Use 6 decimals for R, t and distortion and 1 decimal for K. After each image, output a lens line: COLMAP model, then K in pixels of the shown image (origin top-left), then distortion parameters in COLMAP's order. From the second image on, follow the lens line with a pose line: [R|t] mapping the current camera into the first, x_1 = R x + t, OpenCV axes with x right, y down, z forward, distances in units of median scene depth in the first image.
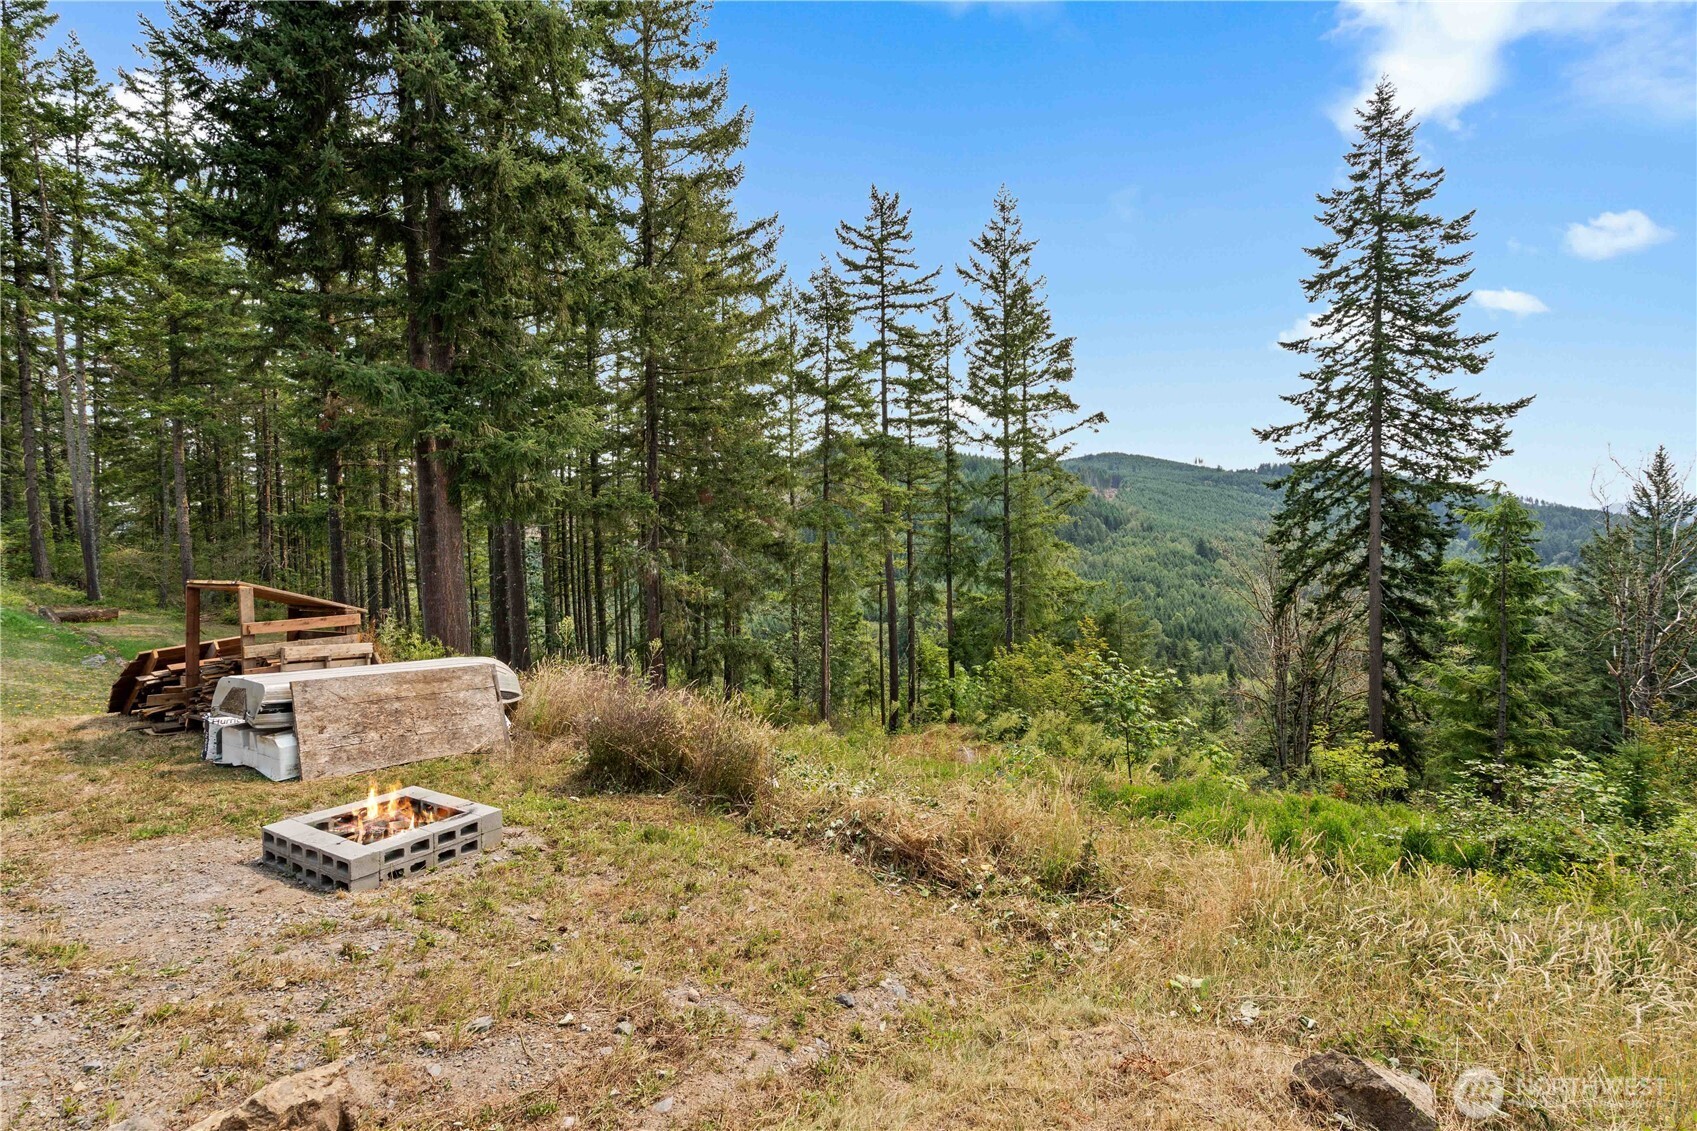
lens RADIAL K [[749.5, 0, 843.8], [0, 749.5, 572.8], [0, 0, 1]] dist [0.001255, 0.000191]
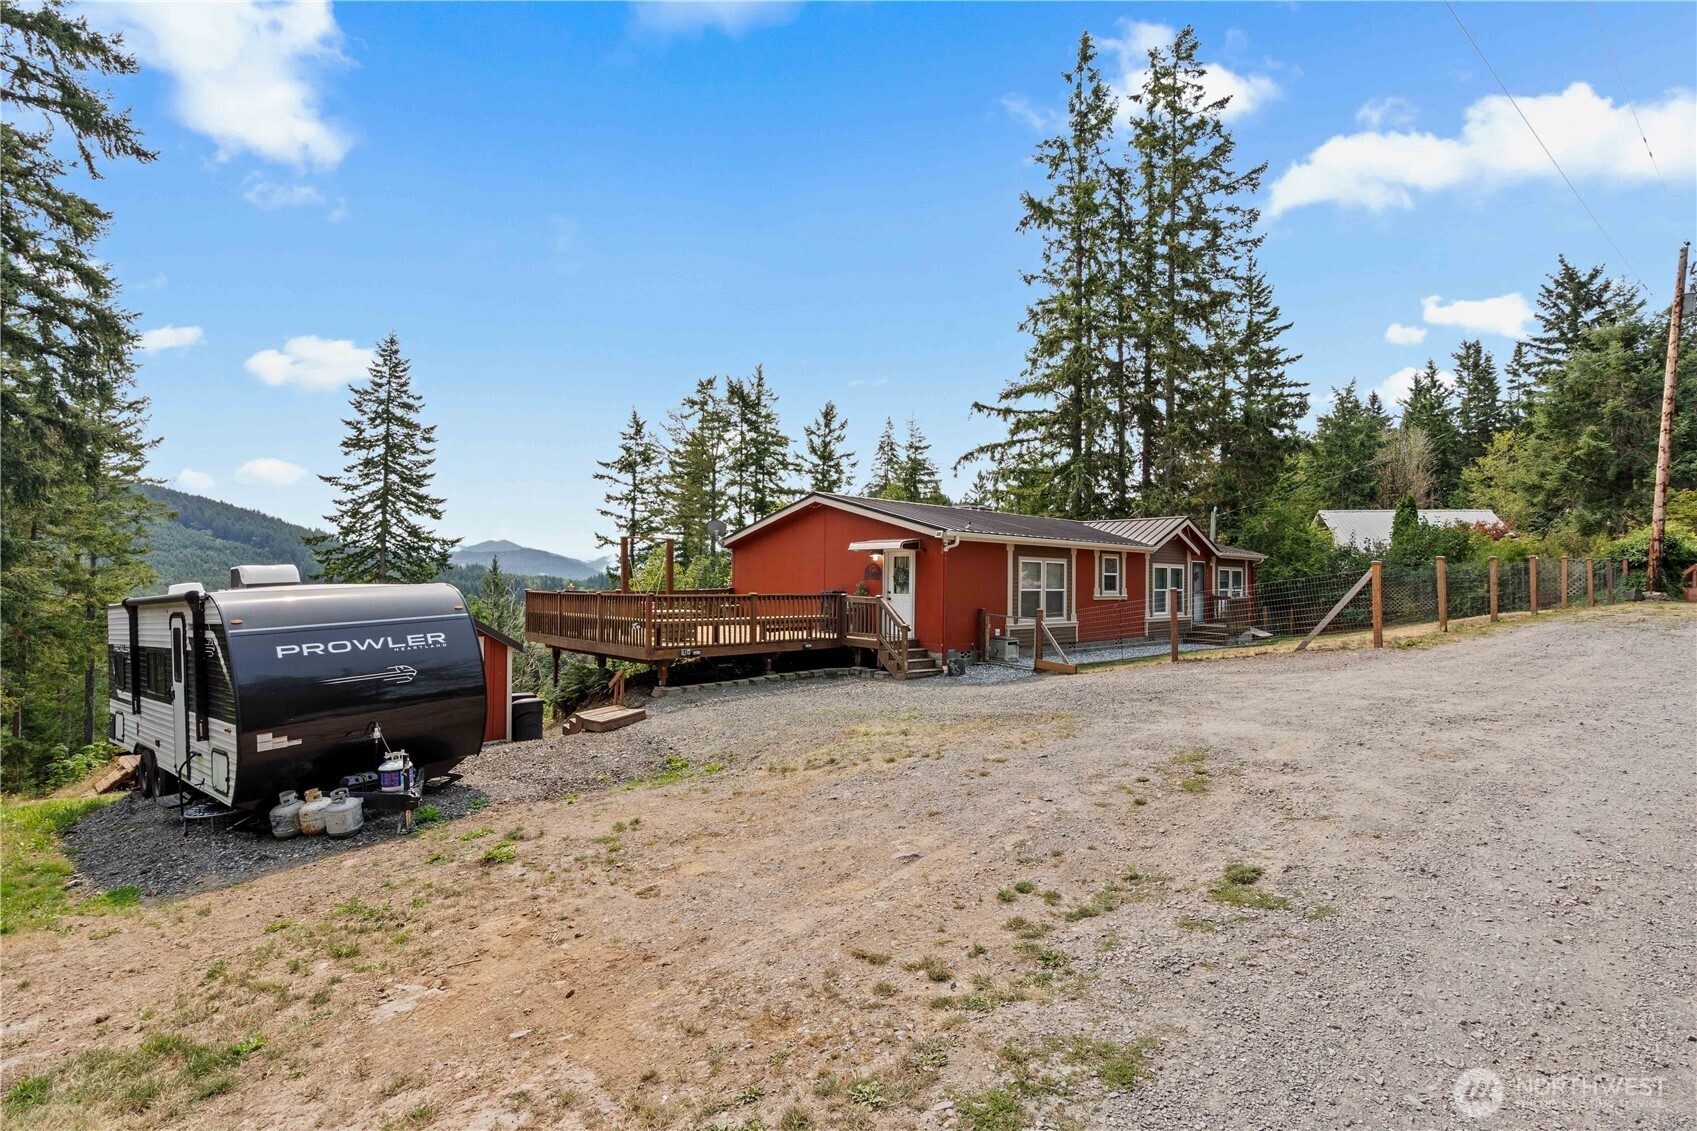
lens RADIAL K [[787.5, 0, 849.8], [0, 787.5, 549.8], [0, 0, 1]] dist [0.001147, 0.001722]
pose [[0.253135, 0.048954, 0.966192, -0.629071], [0.013587, 0.998441, -0.054148, -0.080496], [-0.967336, 0.026834, 0.252075, -0.354633]]
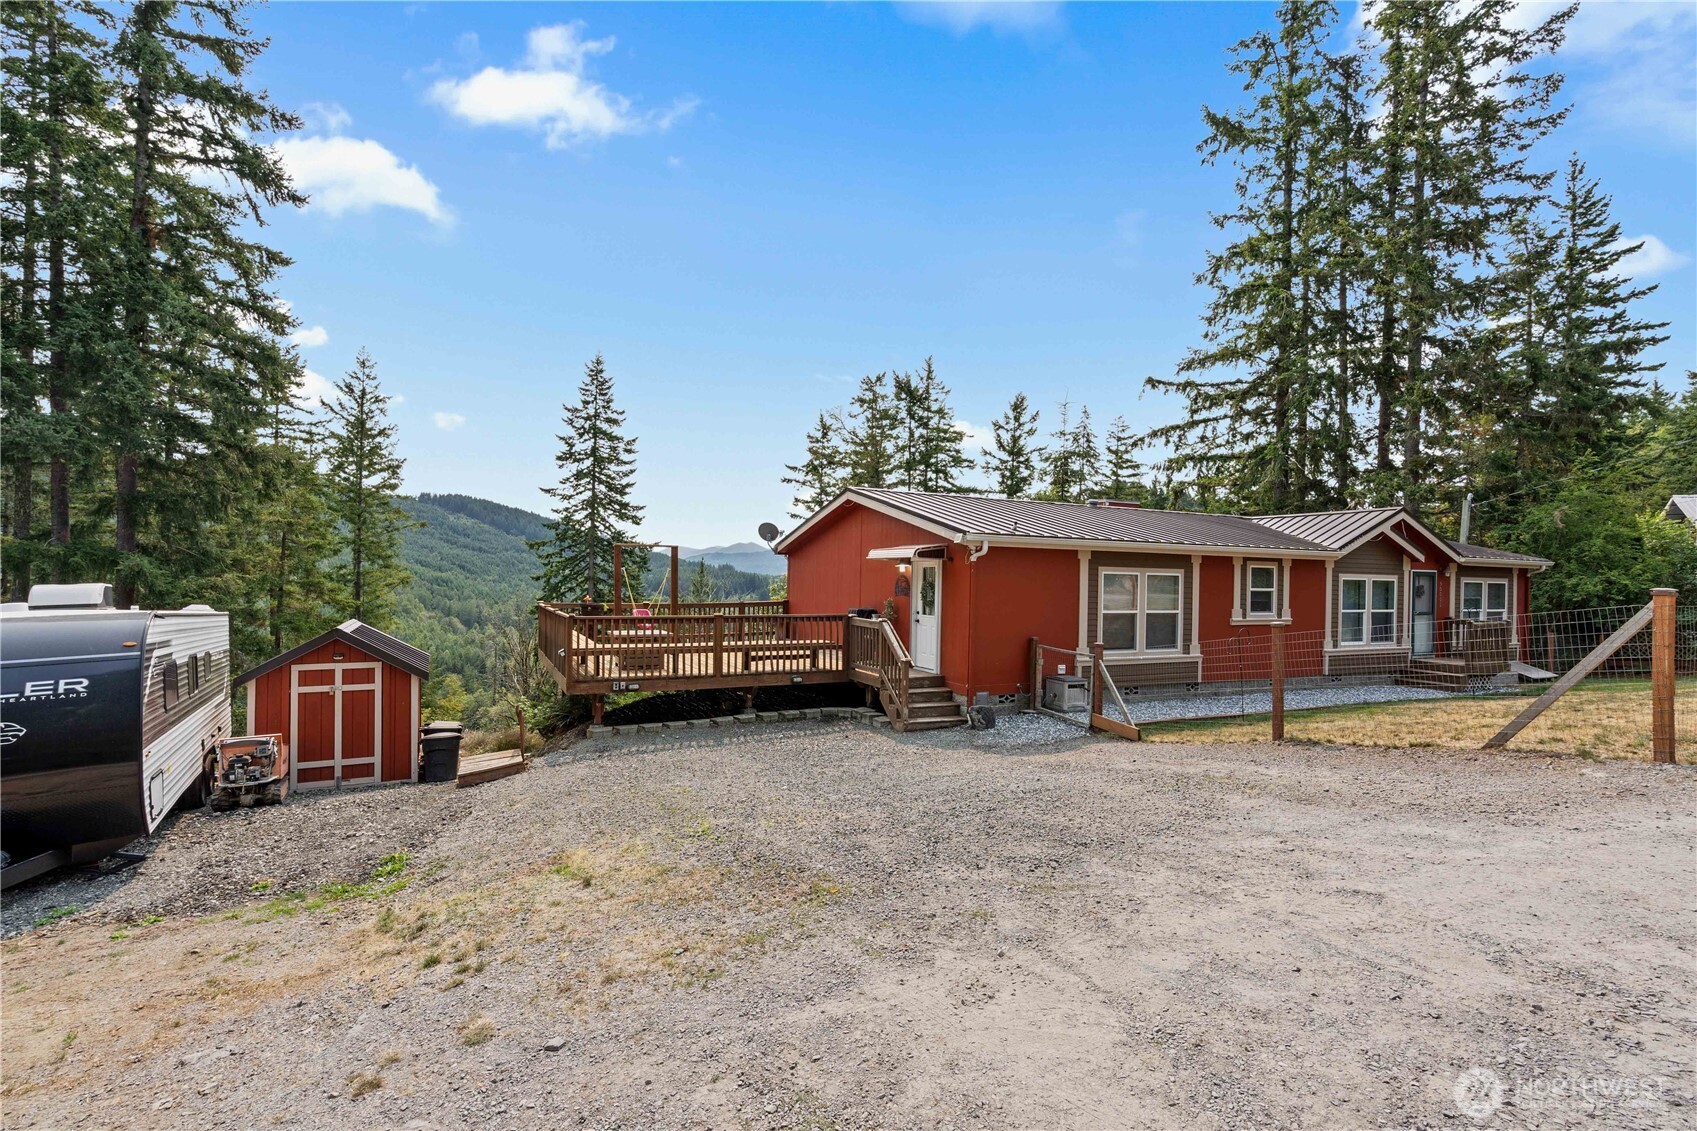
lens RADIAL K [[776.3, 0, 836.6], [0, 776.3, 570.6], [0, 0, 1]] dist [0.001092, 0.001043]
pose [[0.529362, 0.024679, 0.848037, -0.501080], [0.001569, 0.999547, -0.030068, -0.088842], [-0.848395, 0.017247, 0.529083, -0.416222]]
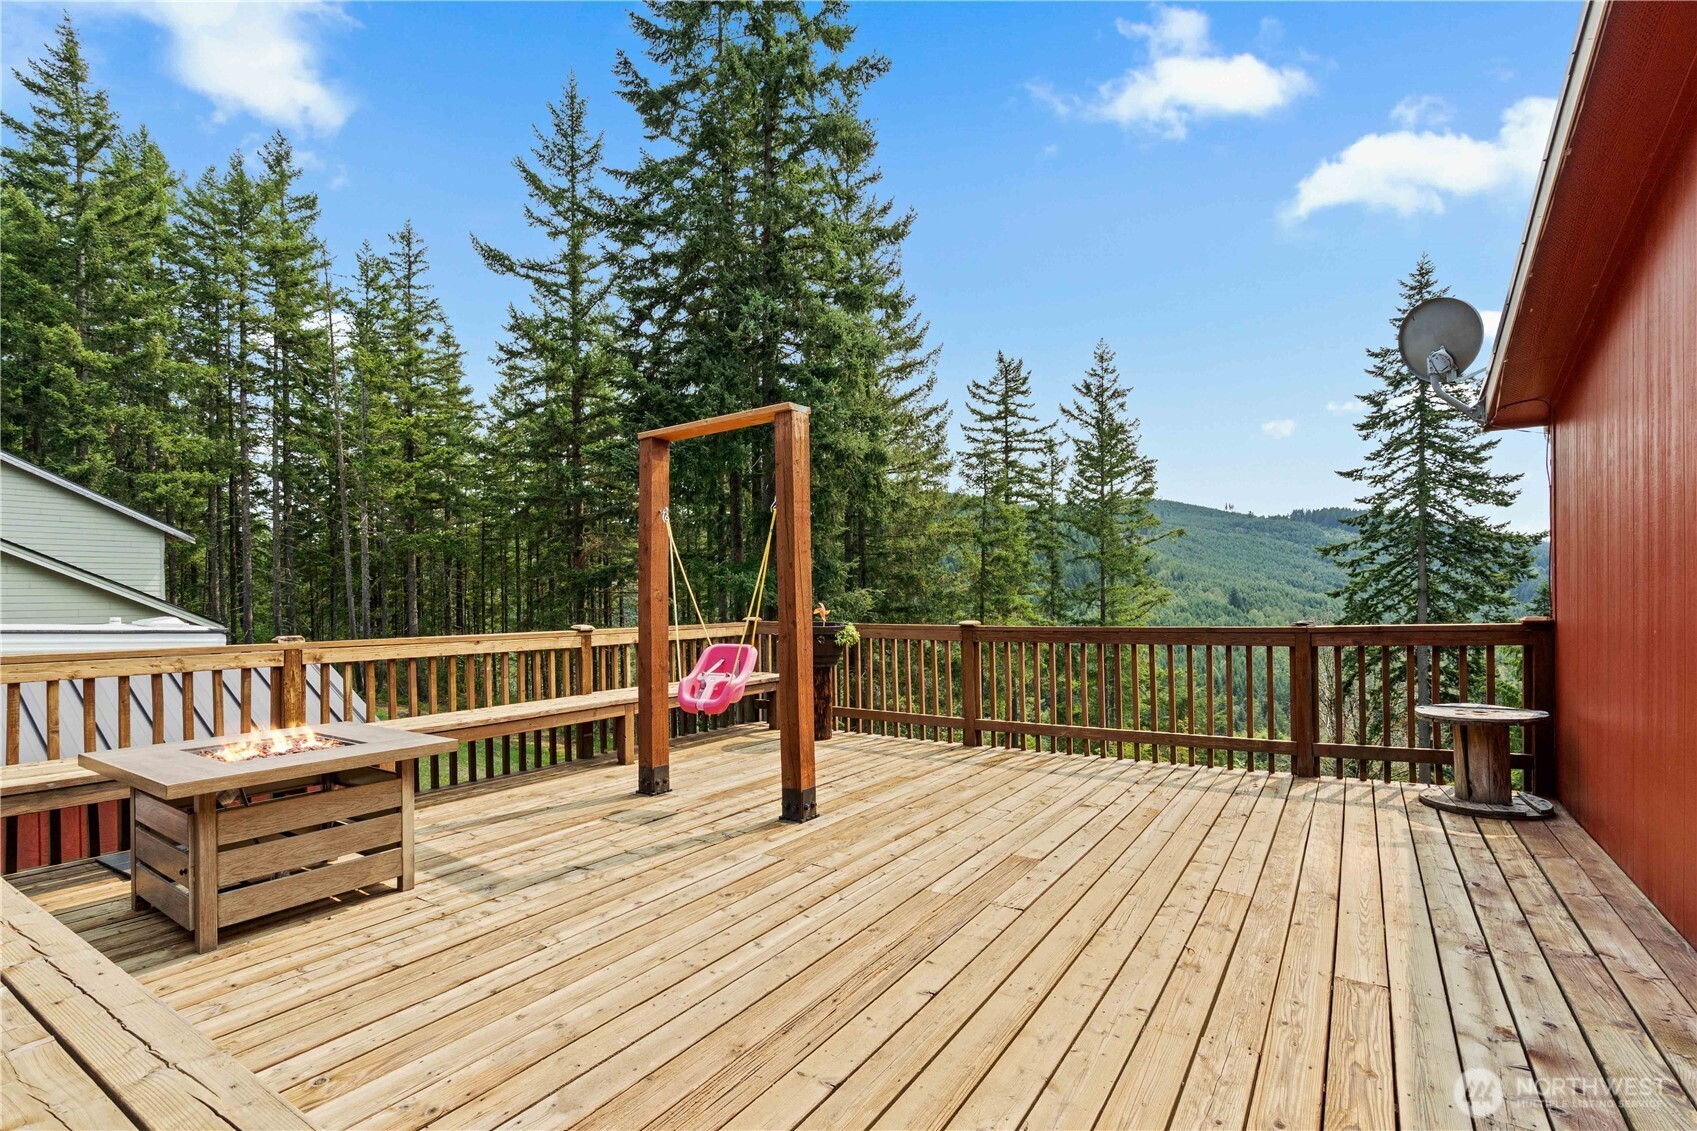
lens RADIAL K [[791.9, 0, 847.9], [0, 791.9, 598.6], [0, 0, 1]] dist [-0.021069, 0.018215]
pose [[0.999986, 0.001554, -0.005099, -0.180837], [-0.001668, 0.999747, -0.022434, -0.085654], [0.005063, 0.022442, 0.999735, -0.232627]]
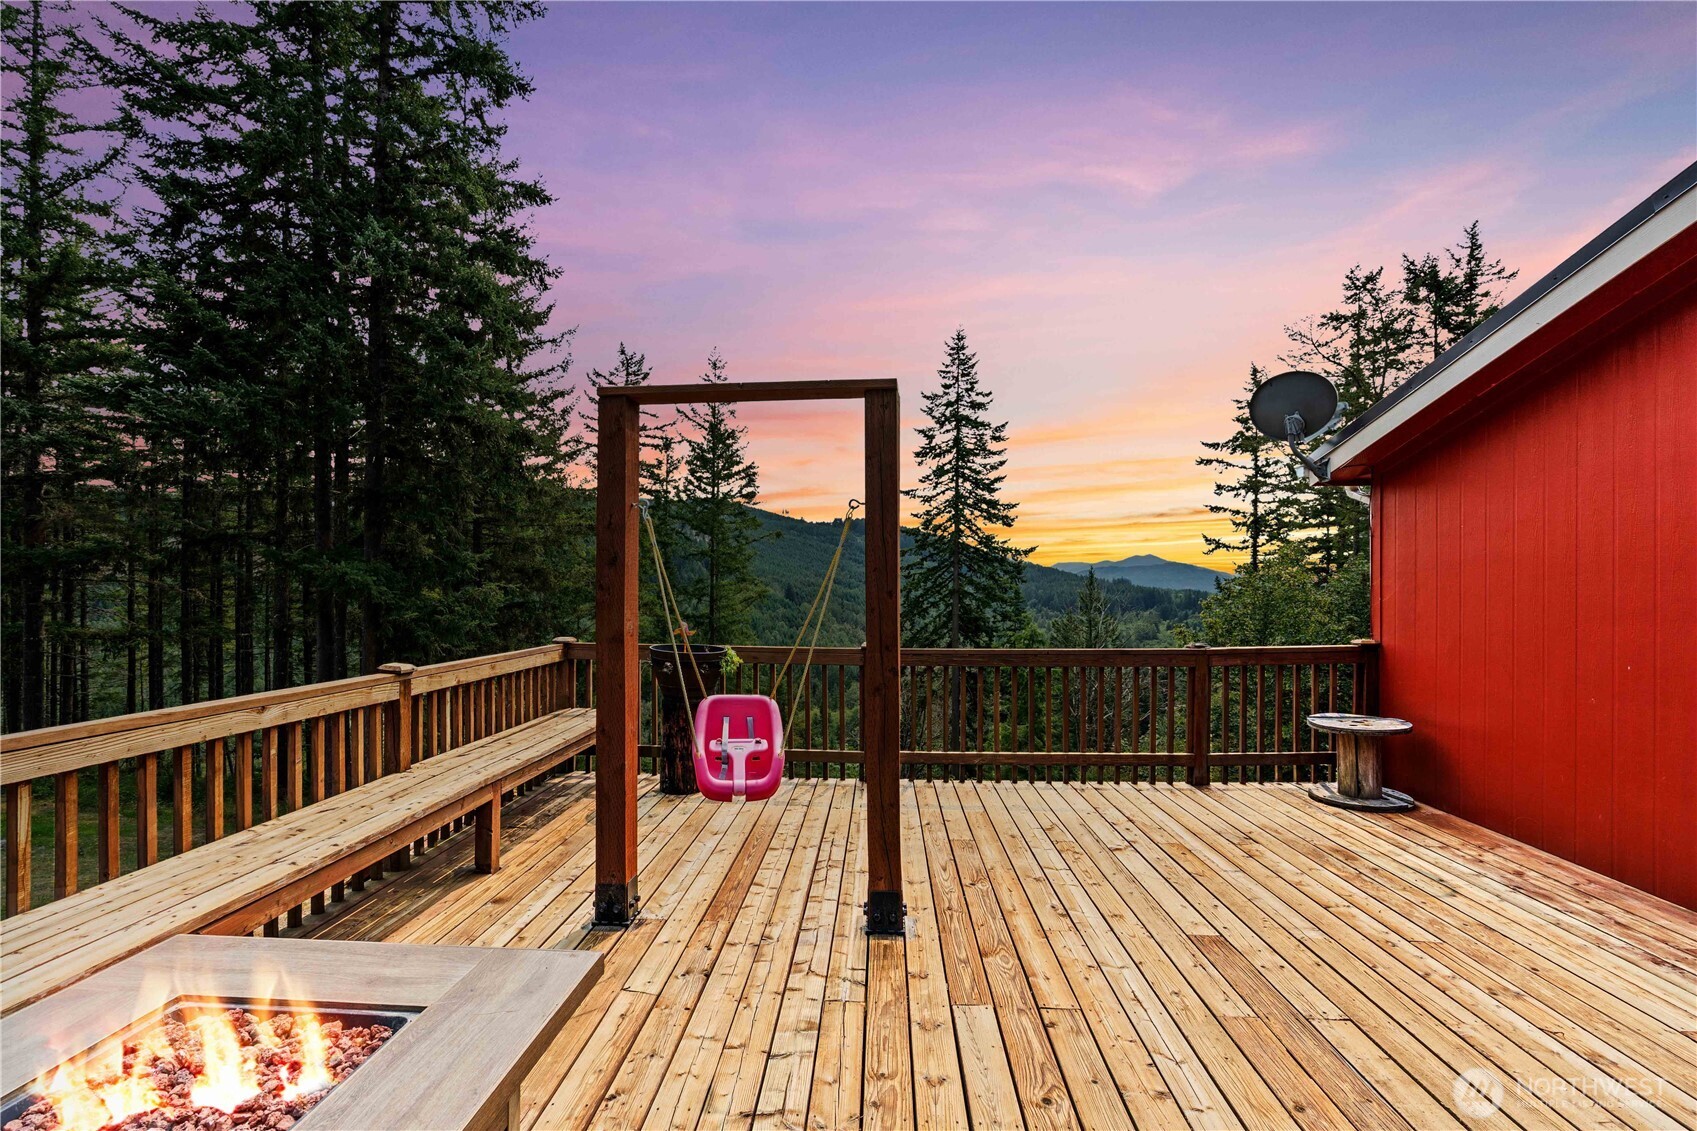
lens RADIAL K [[769.2, 0, 830.4], [0, 769.2, 581.1], [0, 0, 1]] dist [-0.003381, 0.001134]
pose [[0.872822, 0.020762, 0.487597, -0.236231], [-0.003769, 0.999352, -0.035807, -0.091211], [-0.488025, 0.029415, 0.872334, -0.189568]]
